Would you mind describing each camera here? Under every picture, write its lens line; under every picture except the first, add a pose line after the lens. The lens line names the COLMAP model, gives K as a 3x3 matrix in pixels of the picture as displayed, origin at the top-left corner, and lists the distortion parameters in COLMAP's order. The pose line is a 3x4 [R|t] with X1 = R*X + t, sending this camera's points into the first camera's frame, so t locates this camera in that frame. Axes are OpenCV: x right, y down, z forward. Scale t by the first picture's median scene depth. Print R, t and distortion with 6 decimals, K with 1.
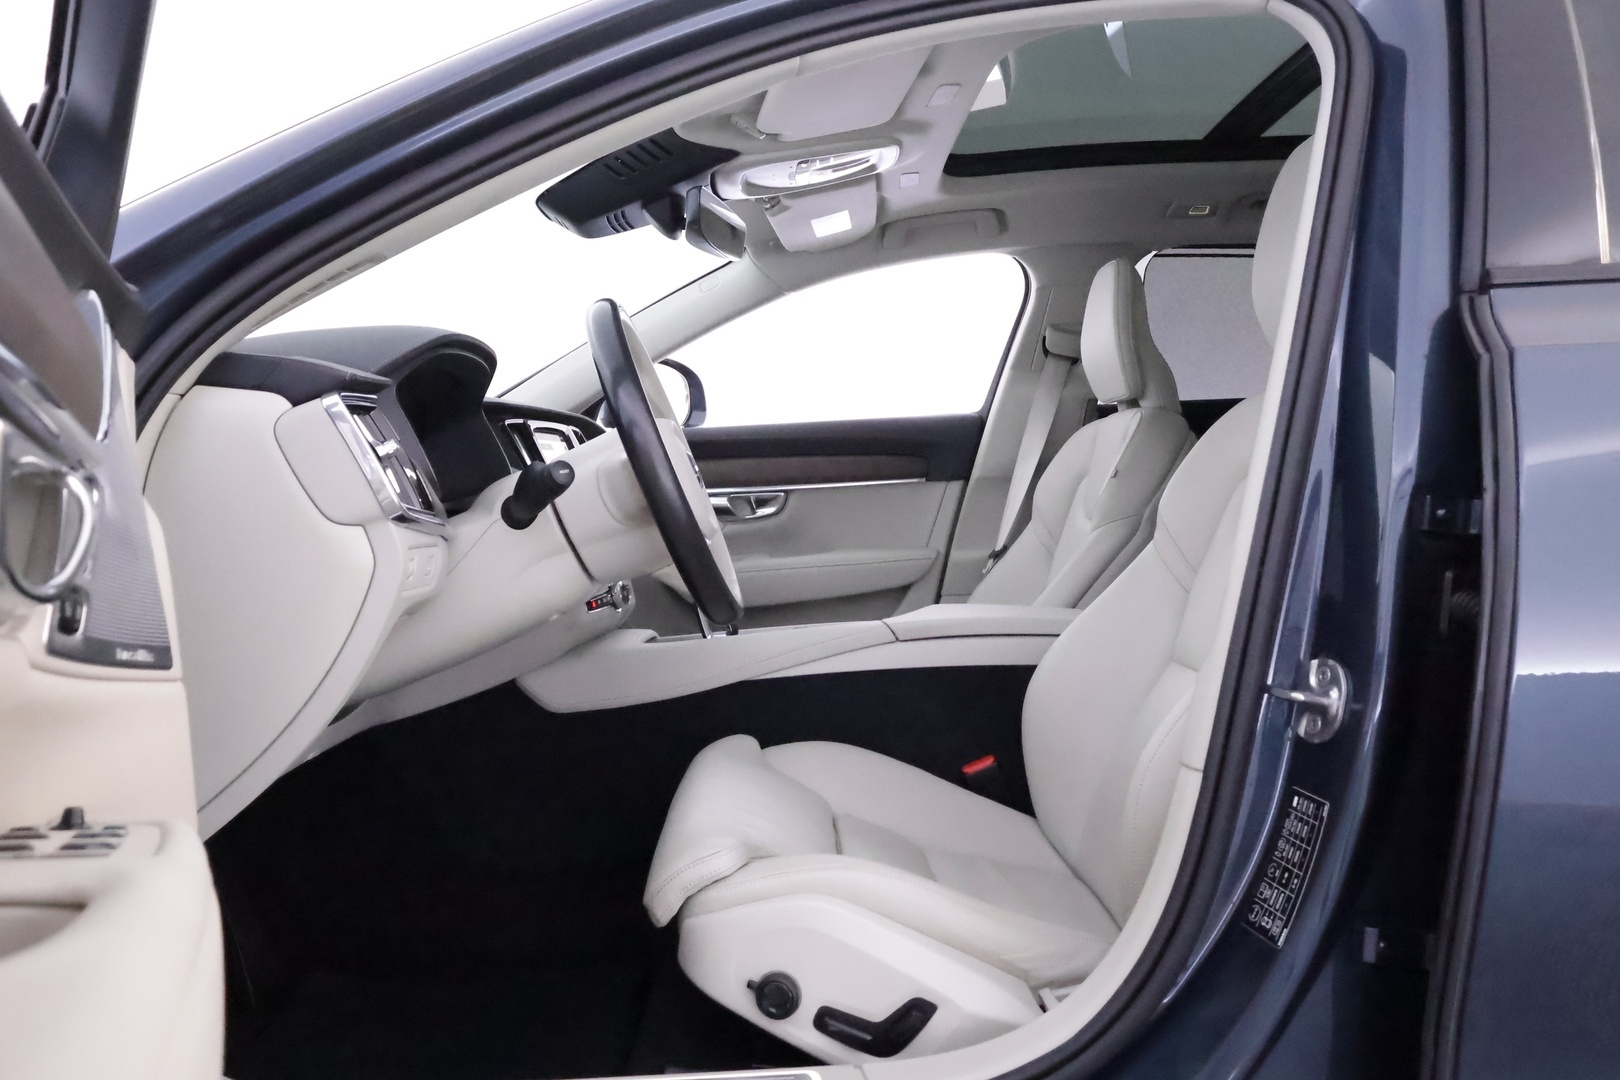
lens RADIAL K [[1184.8, 0, 821.6], [0, 1184.8, 575.8], [0, 0, 1]] dist [0.011372, 0.002050]
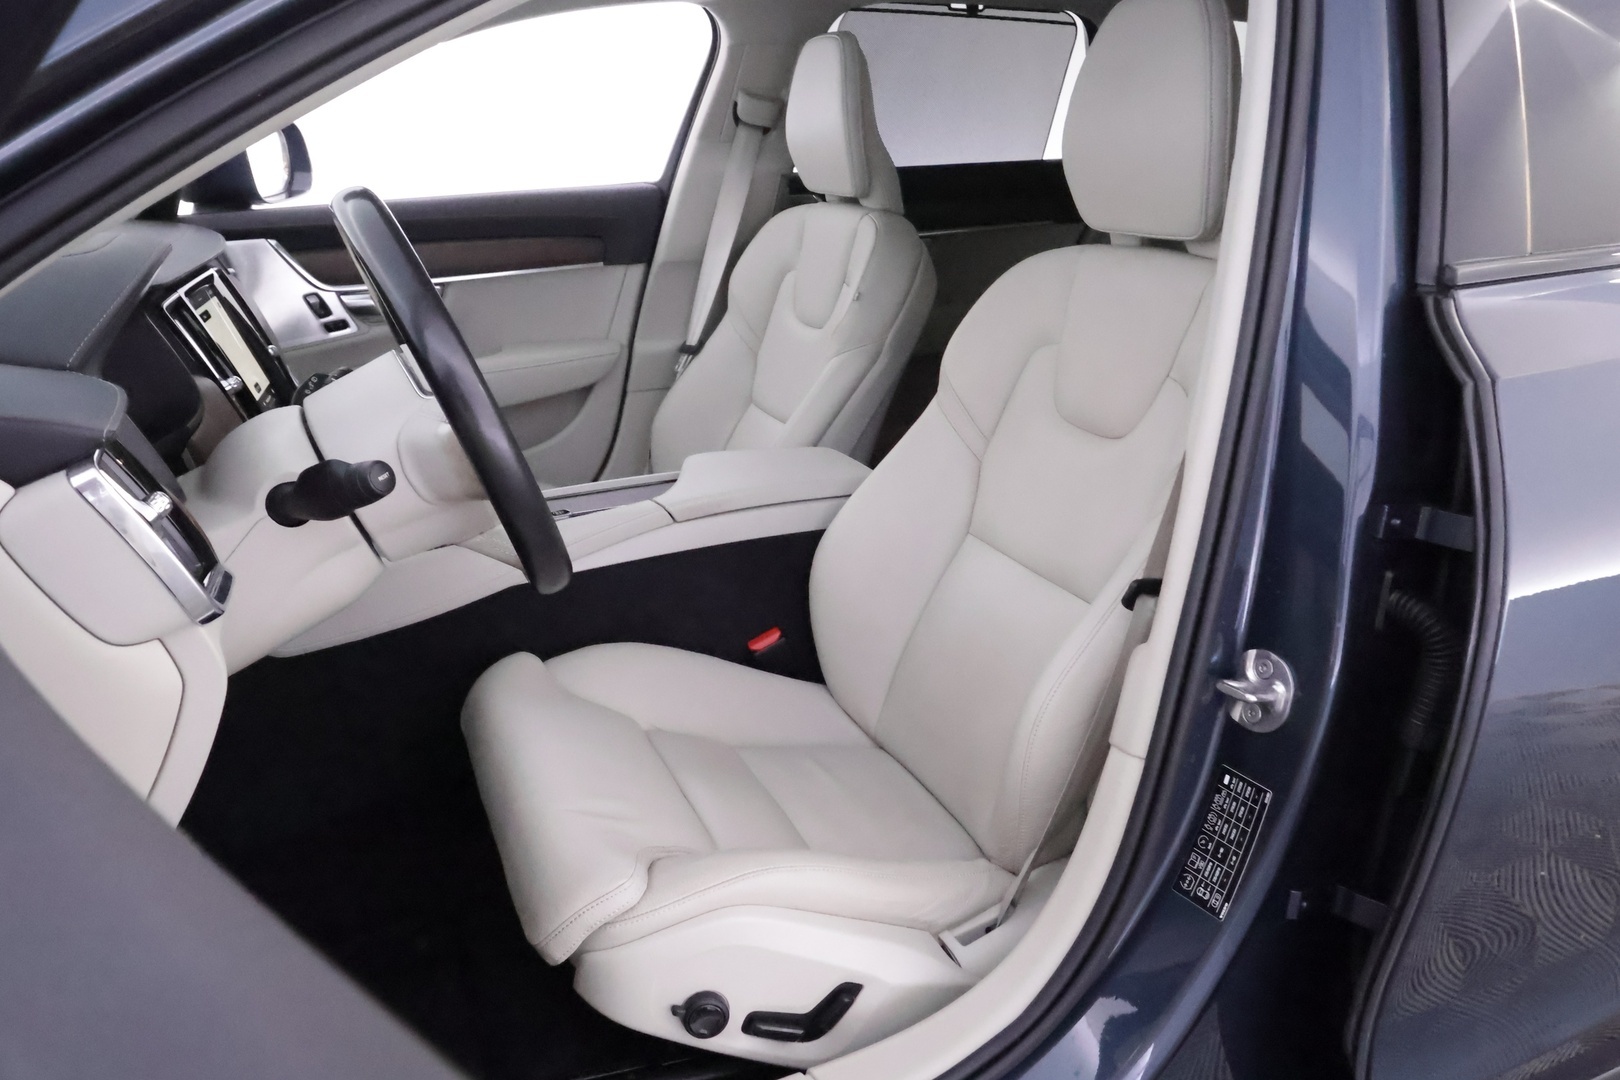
lens RADIAL K [[1184.8, 0, 821.6], [0, 1184.8, 575.8], [0, 0, 1]] dist [0.011372, 0.002050]
pose [[0.928536, -0.121306, 0.350864, -0.233918], [0.019896, 0.960011, 0.279255, -0.236902], [-0.370708, -0.252317, 0.893818, 0.203075]]
